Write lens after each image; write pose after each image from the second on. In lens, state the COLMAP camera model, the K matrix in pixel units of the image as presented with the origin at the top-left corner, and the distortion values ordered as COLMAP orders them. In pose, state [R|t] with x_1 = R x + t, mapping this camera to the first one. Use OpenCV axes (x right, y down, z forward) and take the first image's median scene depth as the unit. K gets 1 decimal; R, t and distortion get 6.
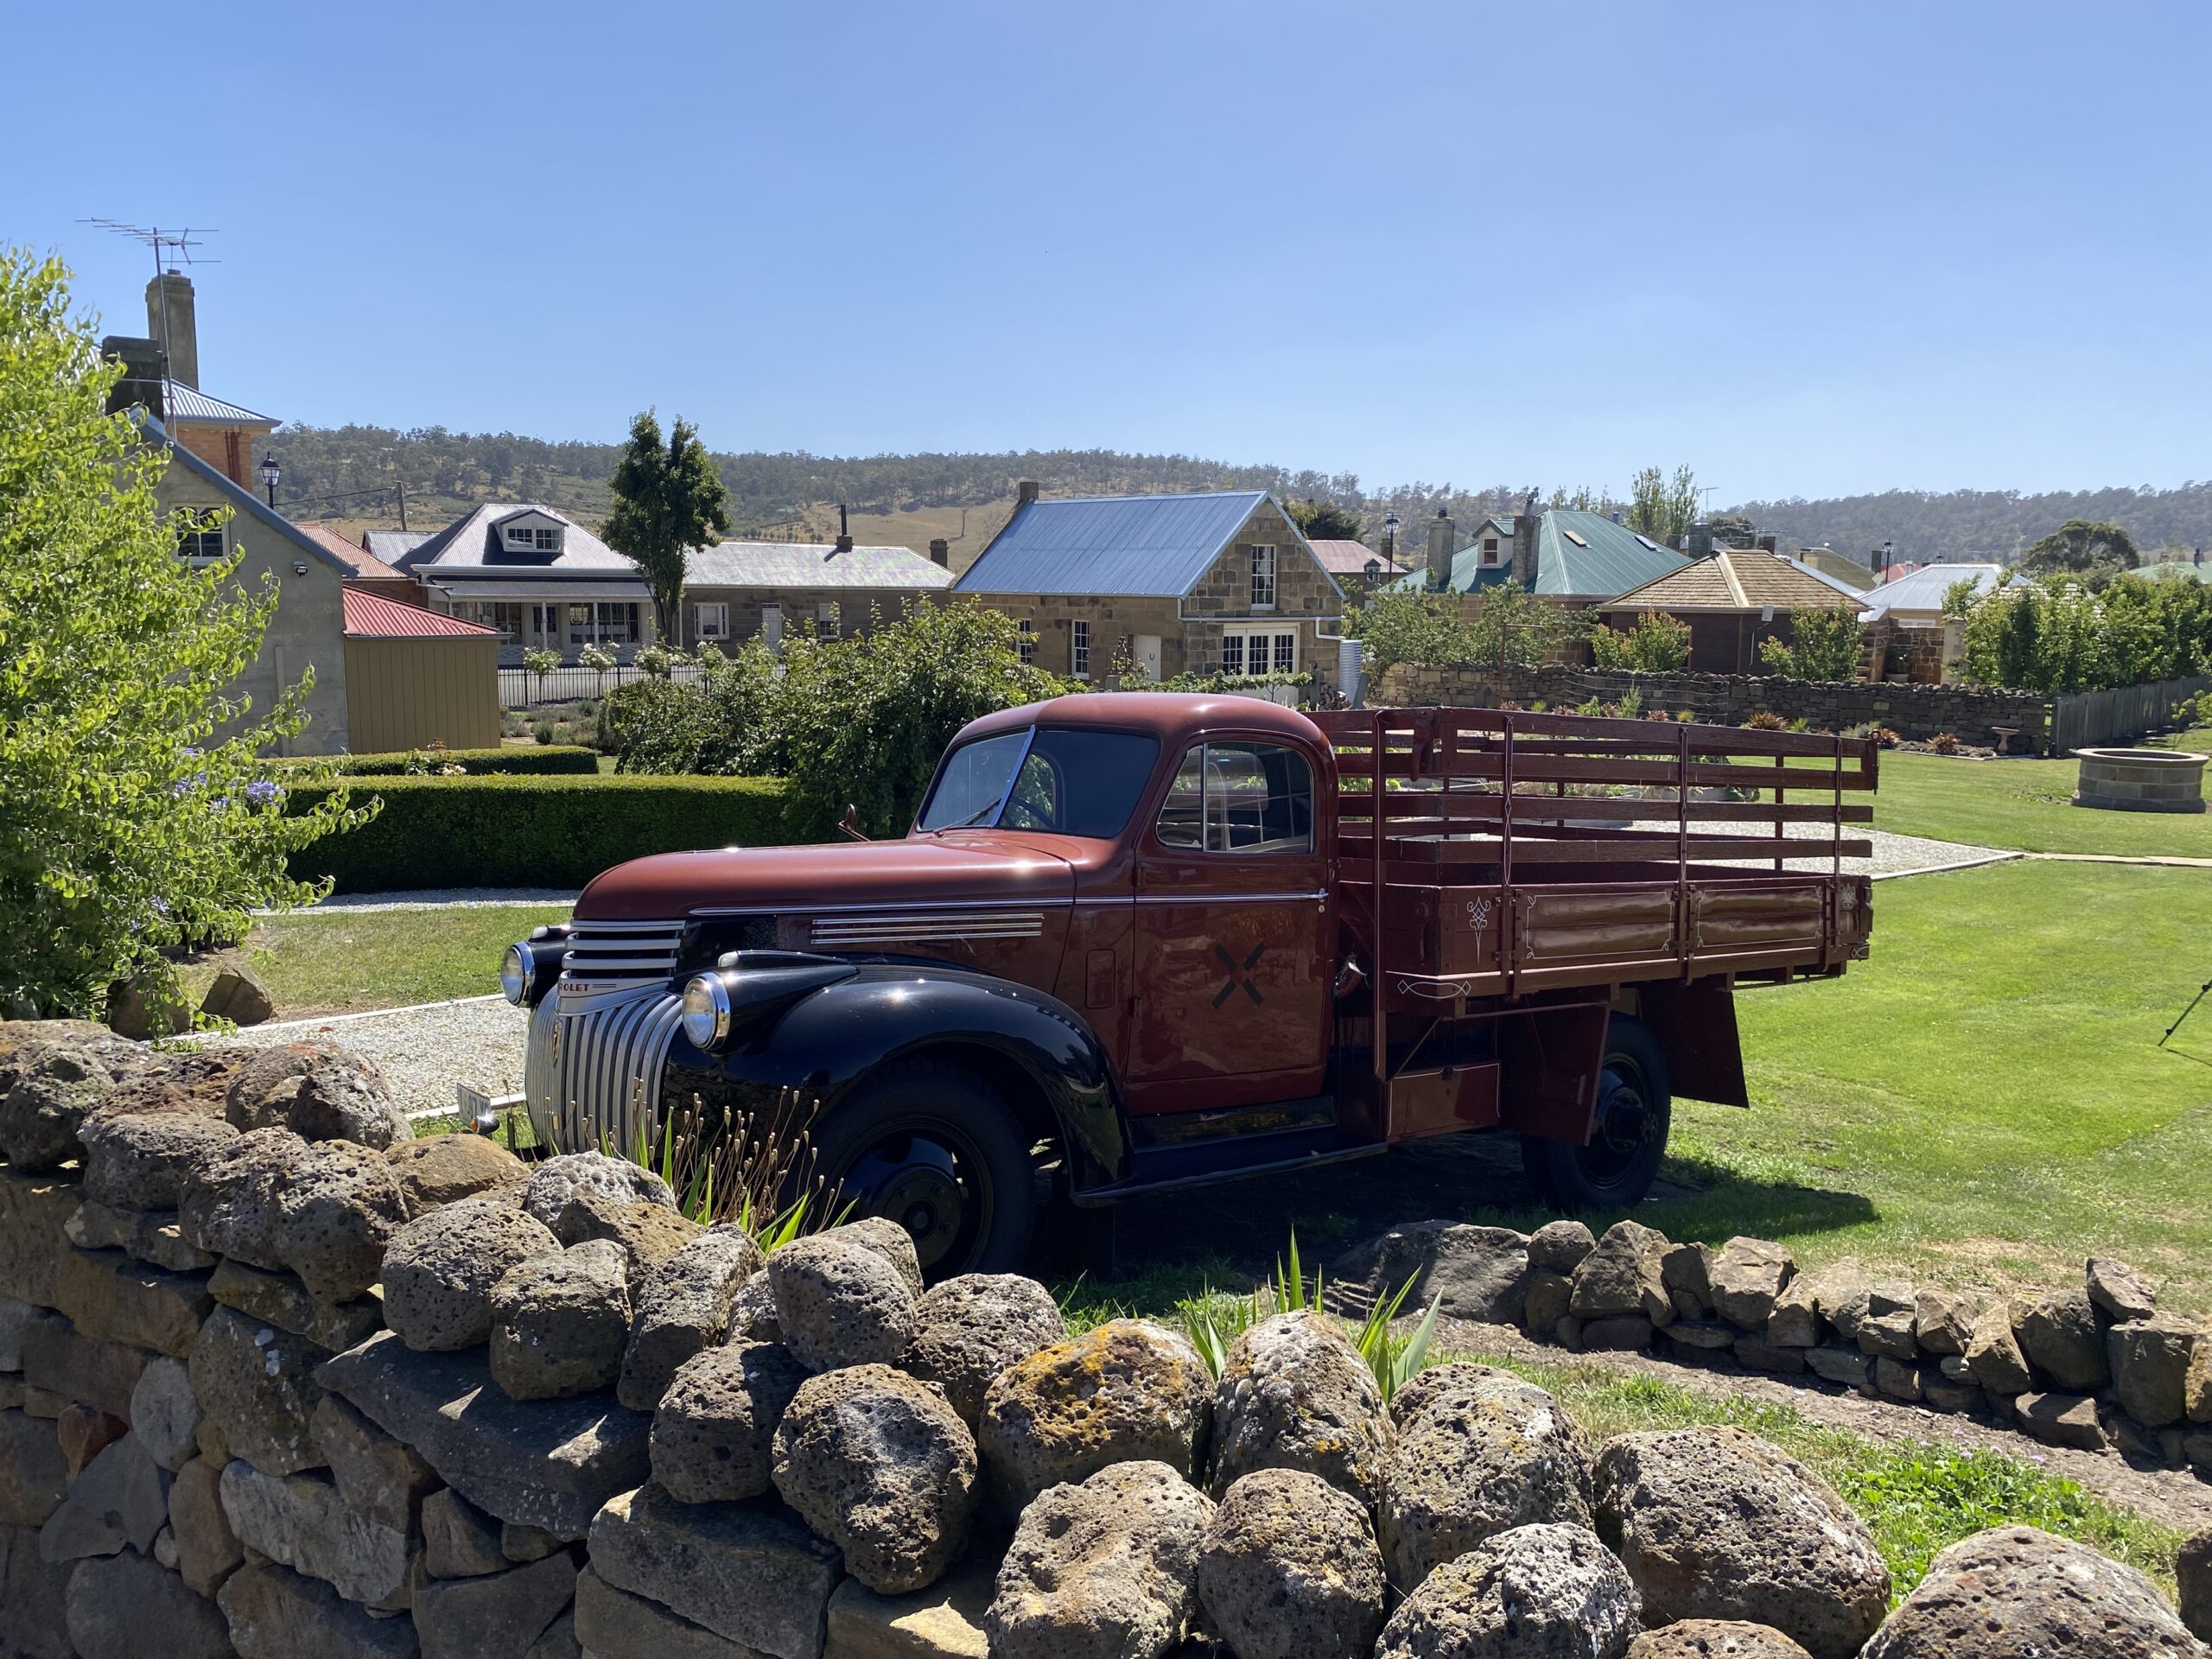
lens RADIAL K [[1685.1, 0, 1097.8], [0, 1685.1, 822.3], [0, 0, 1]] dist [-0.008004, -0.013914]
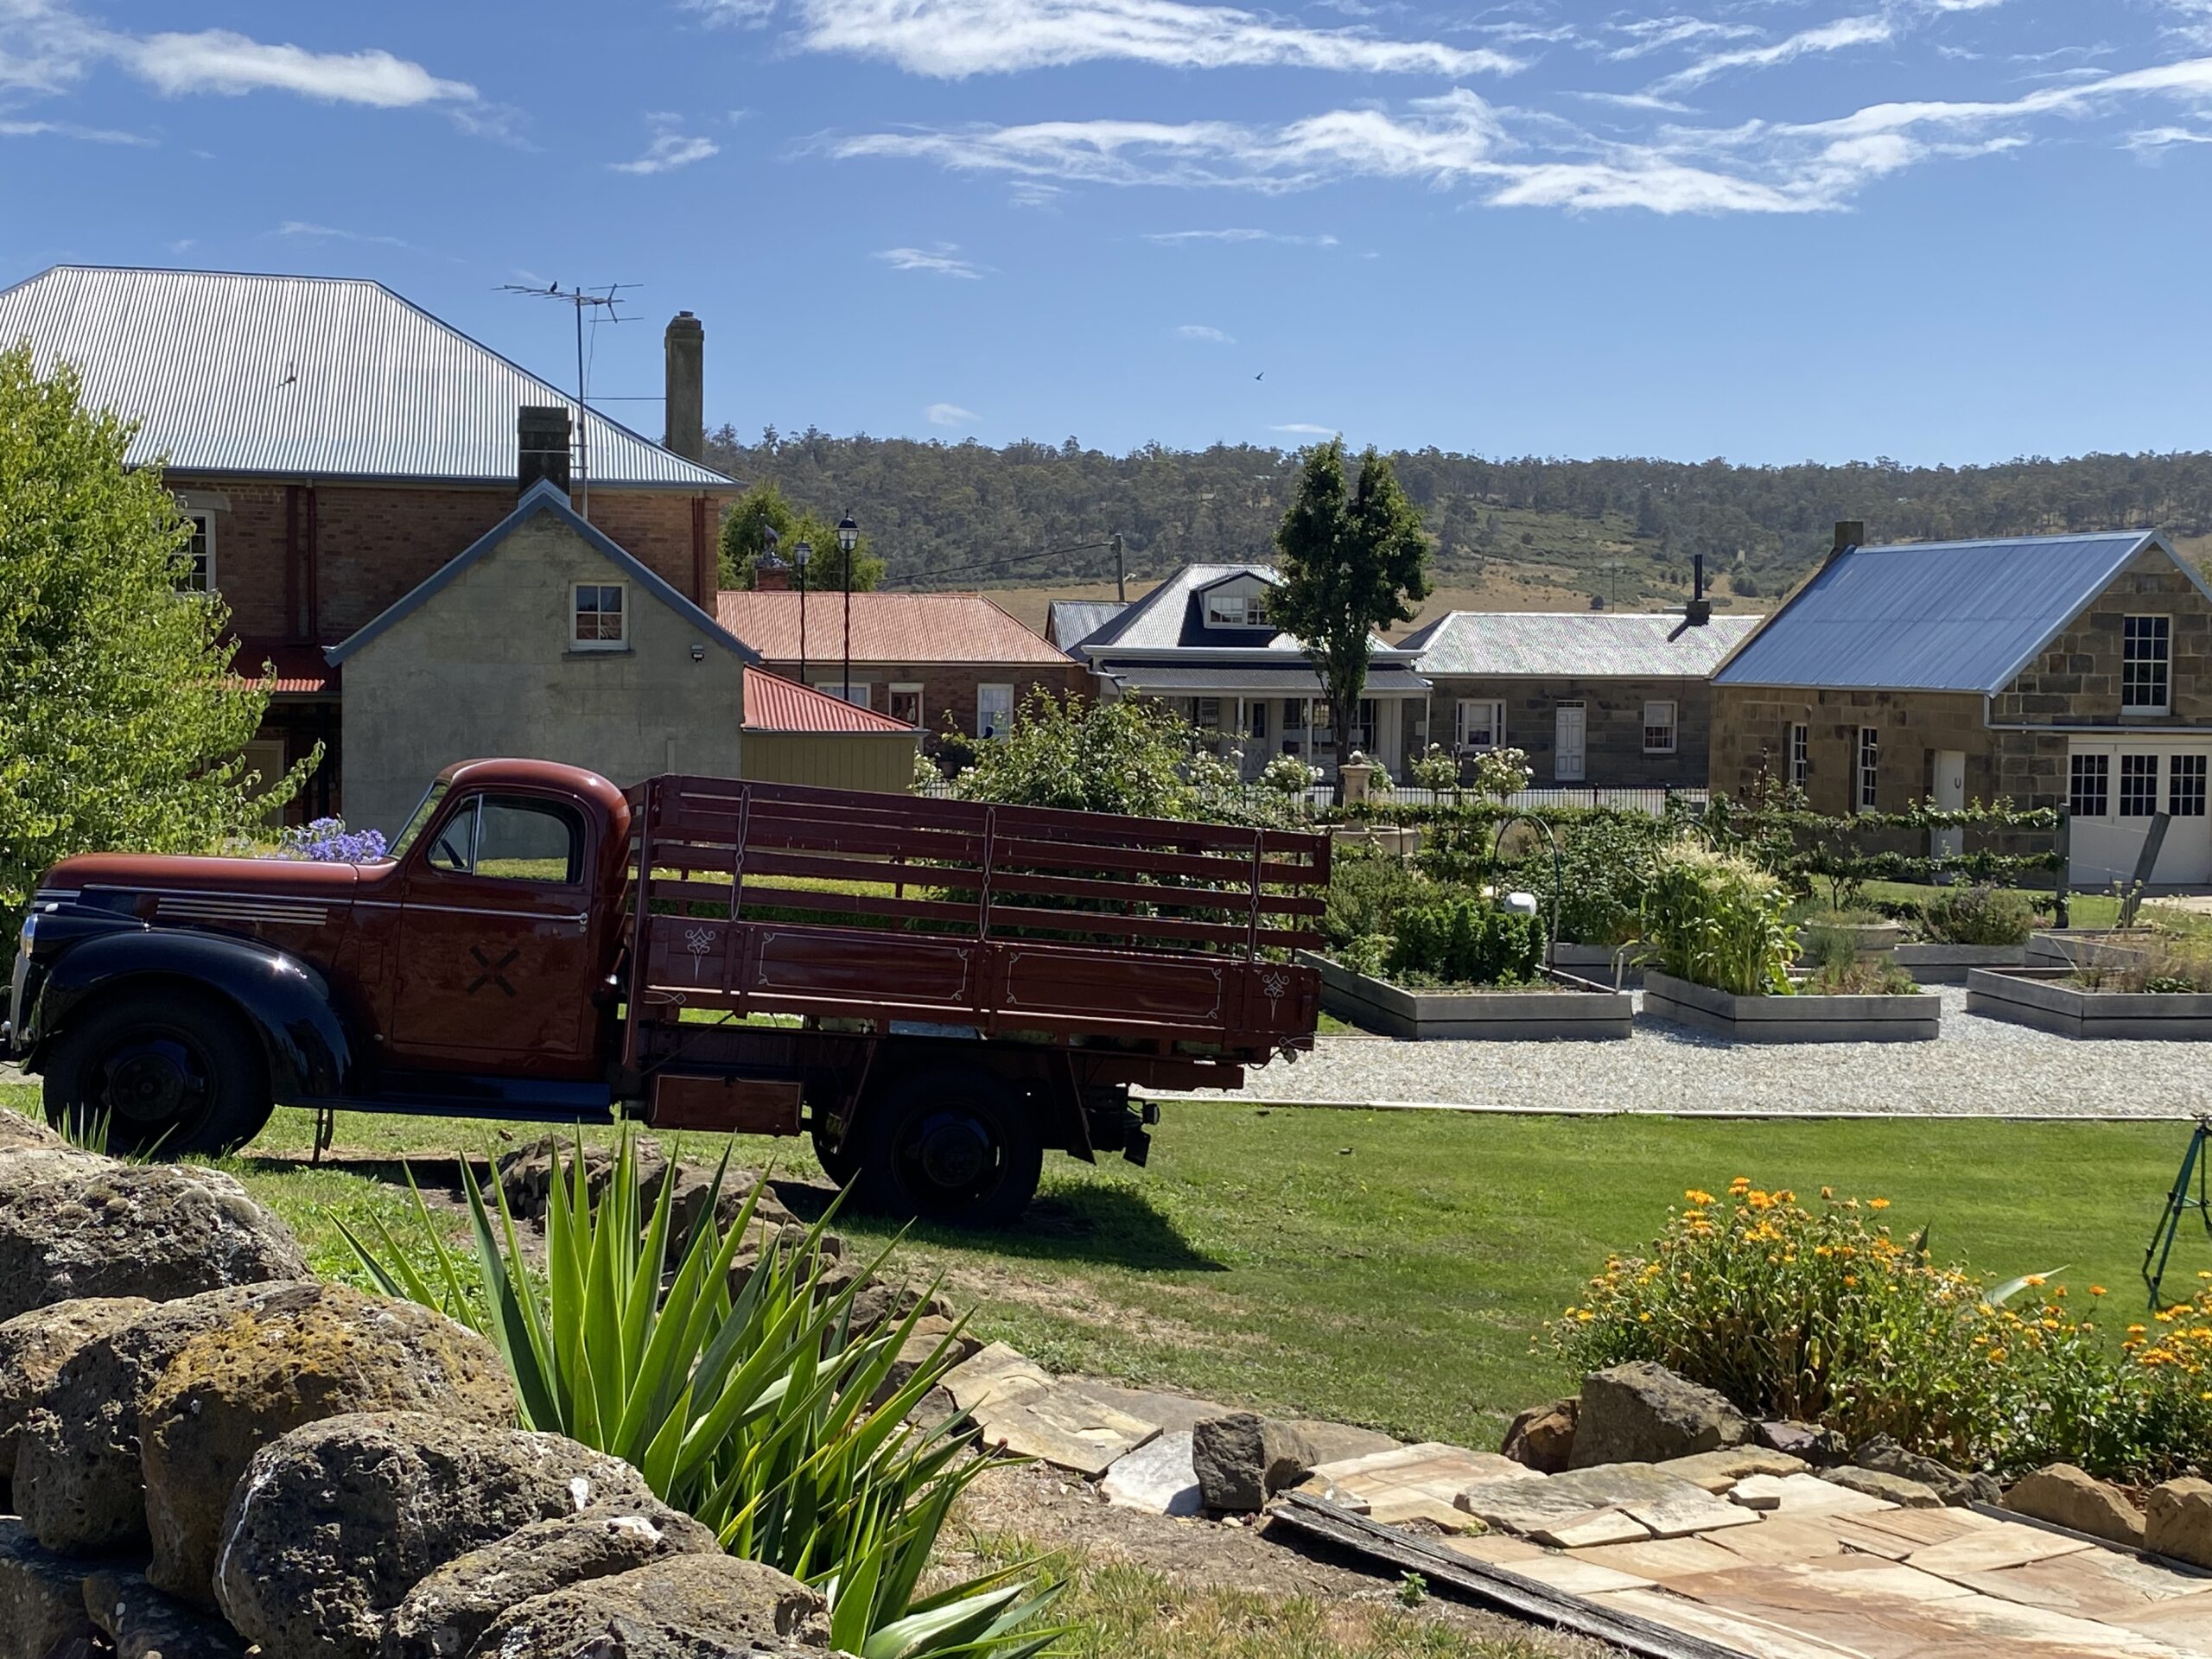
lens RADIAL K [[2683.9, 0, 1107.0], [0, 2683.9, 842.0], [0, 0, 1]] dist [0.131383, 0.000000]
pose [[0.892582, 0.033038, -0.449674, 0.185763], [-0.067621, 0.995841, -0.061061, 0.011085], [0.445786, 0.084909, 0.891103, -0.088232]]
